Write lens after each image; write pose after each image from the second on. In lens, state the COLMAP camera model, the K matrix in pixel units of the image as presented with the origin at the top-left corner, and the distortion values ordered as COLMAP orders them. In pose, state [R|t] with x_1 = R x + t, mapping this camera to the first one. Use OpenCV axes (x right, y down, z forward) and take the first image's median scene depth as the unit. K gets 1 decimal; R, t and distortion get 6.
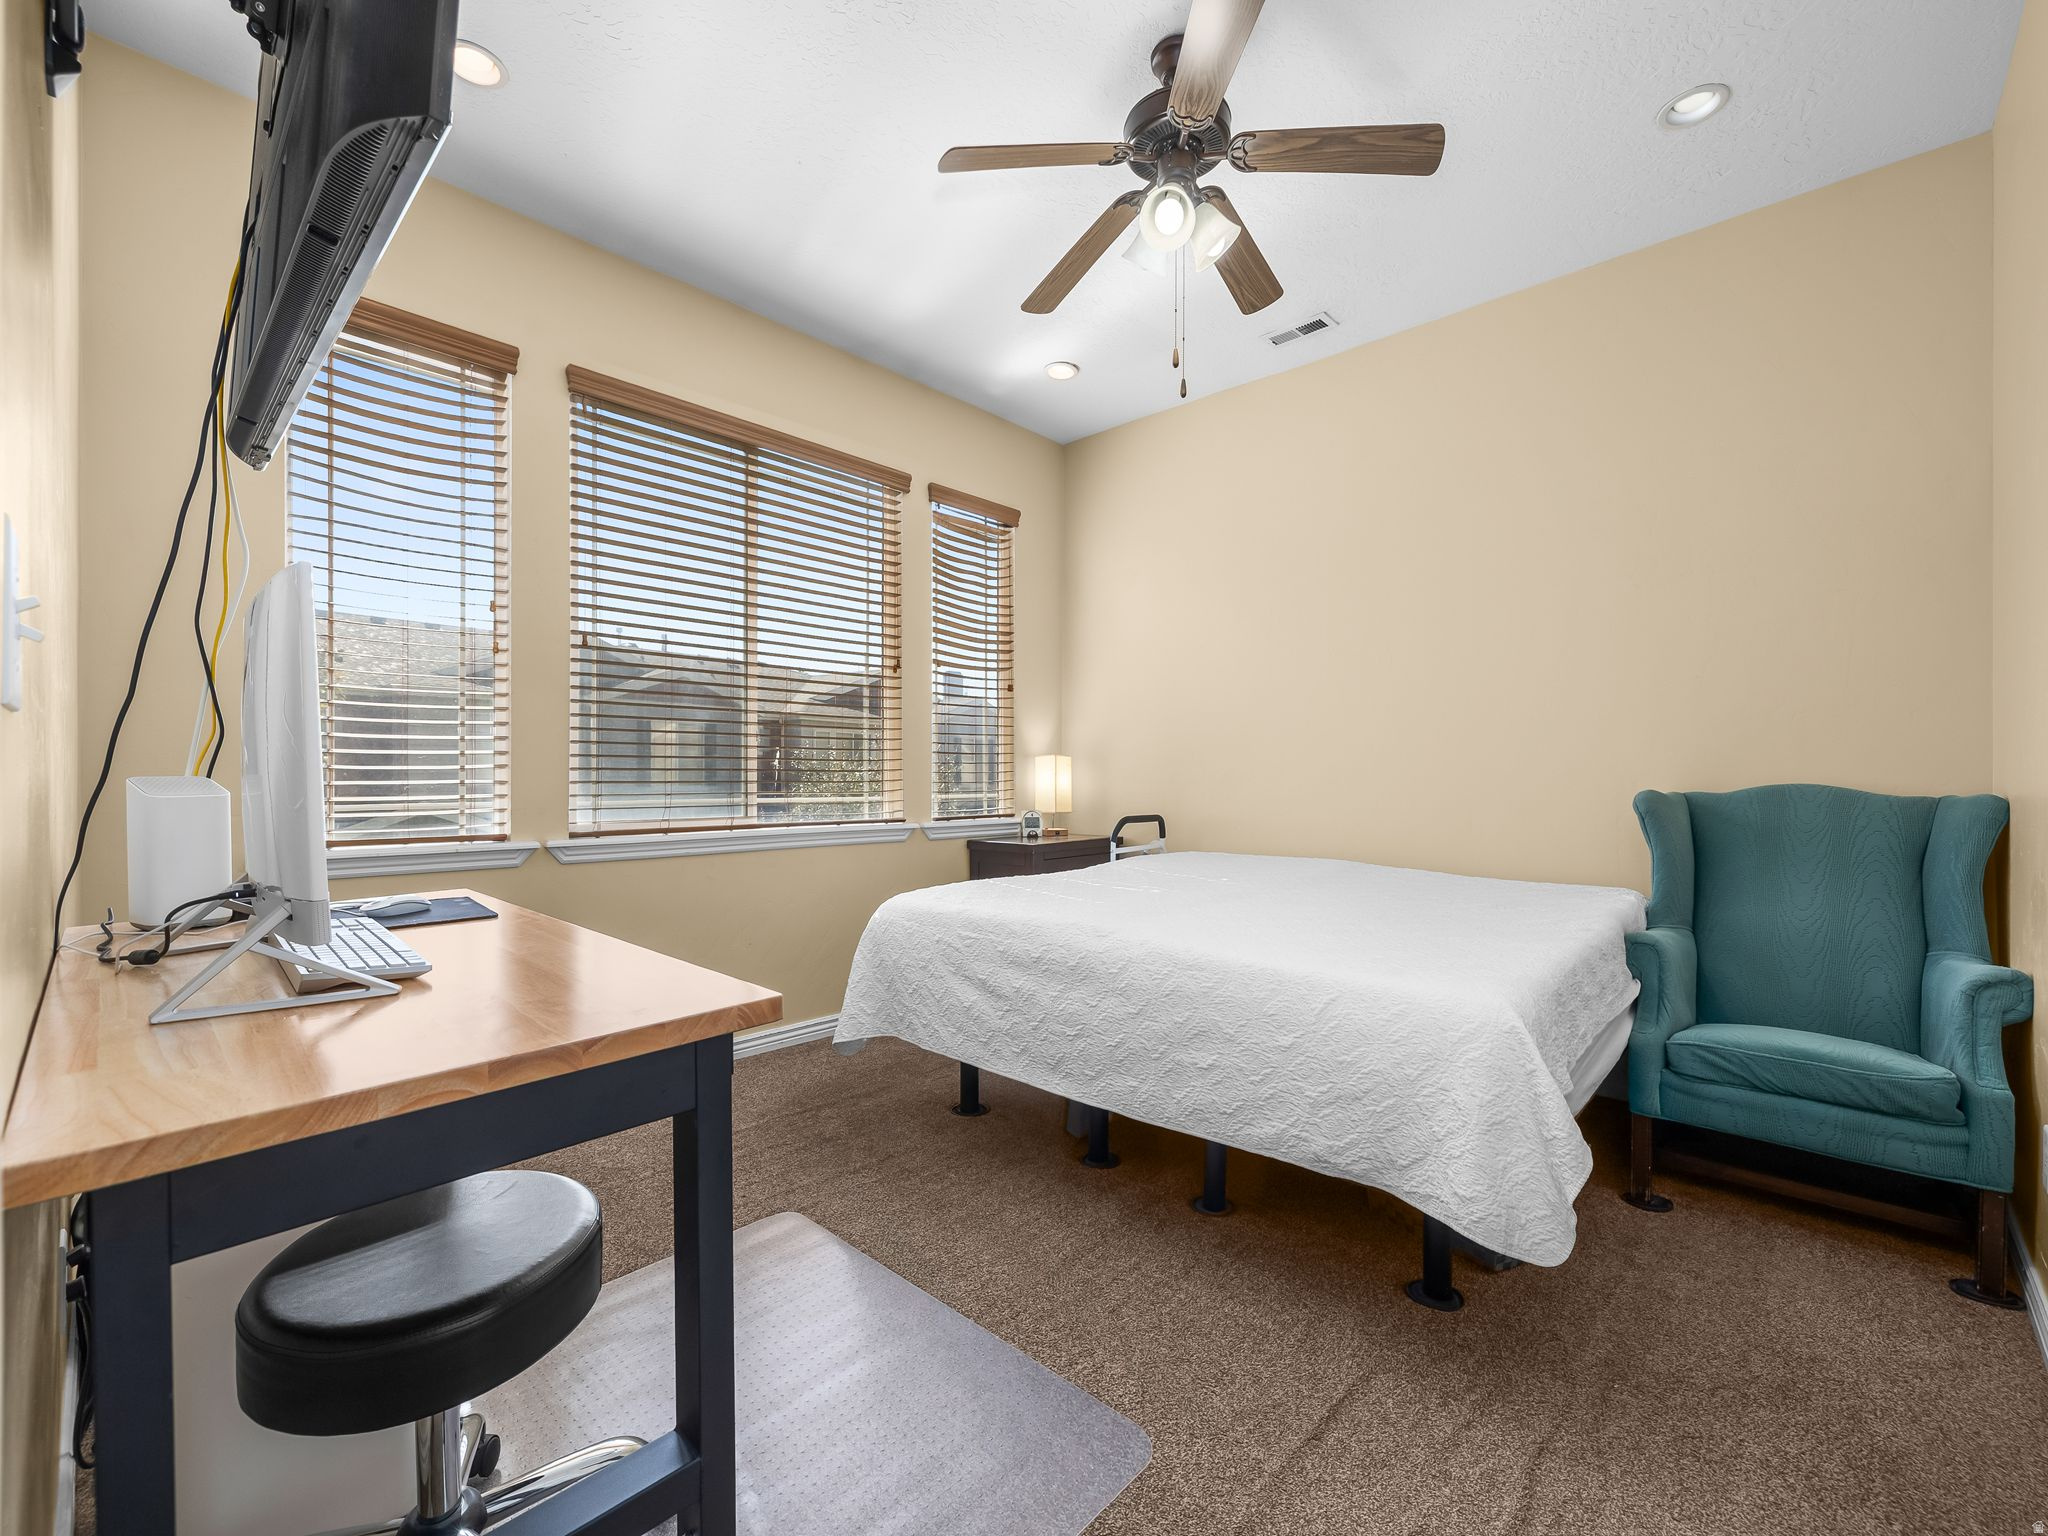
lens RADIAL K [[863.0, 0, 1033.8], [0, 863.0, 780.3], [0, 0, 1]] dist [-0.004268, 0.000977]
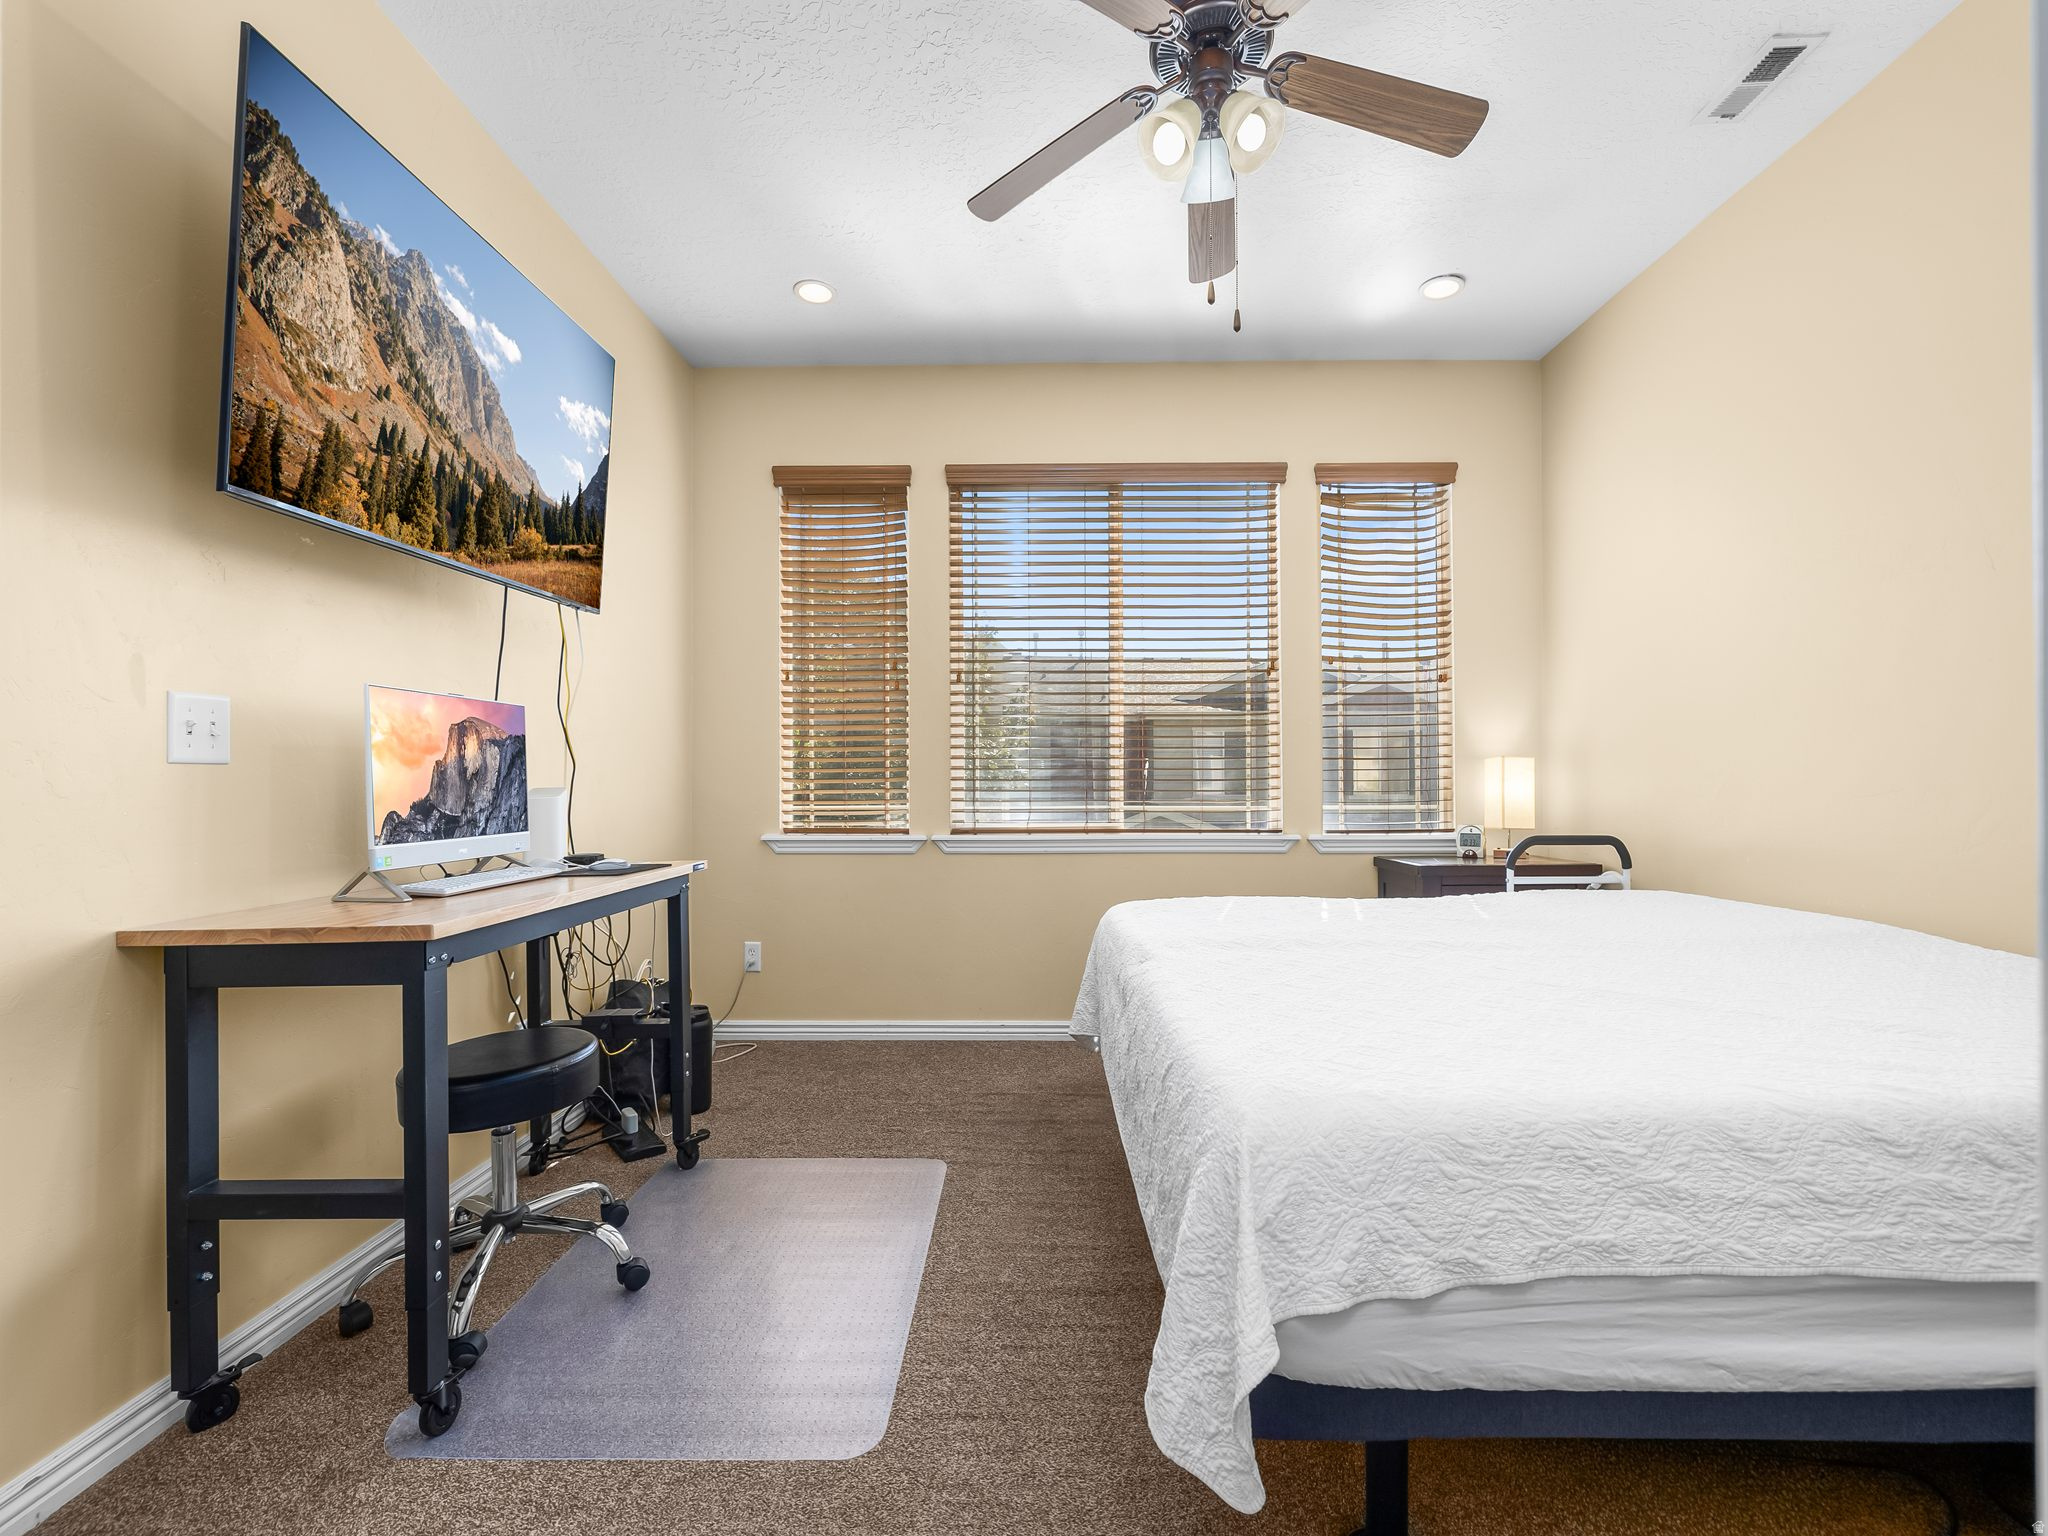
lens RADIAL K [[863.0, 0, 1032.3], [0, 863.0, 771.6], [0, 0, 1]] dist [-0.004268, 0.000977]
pose [[0.676357, -0.012910, -0.736461, 0.365262], [0.000443, 0.999853, -0.017121, -0.001805], [0.736574, 0.011254, 0.676264, 0.165518]]
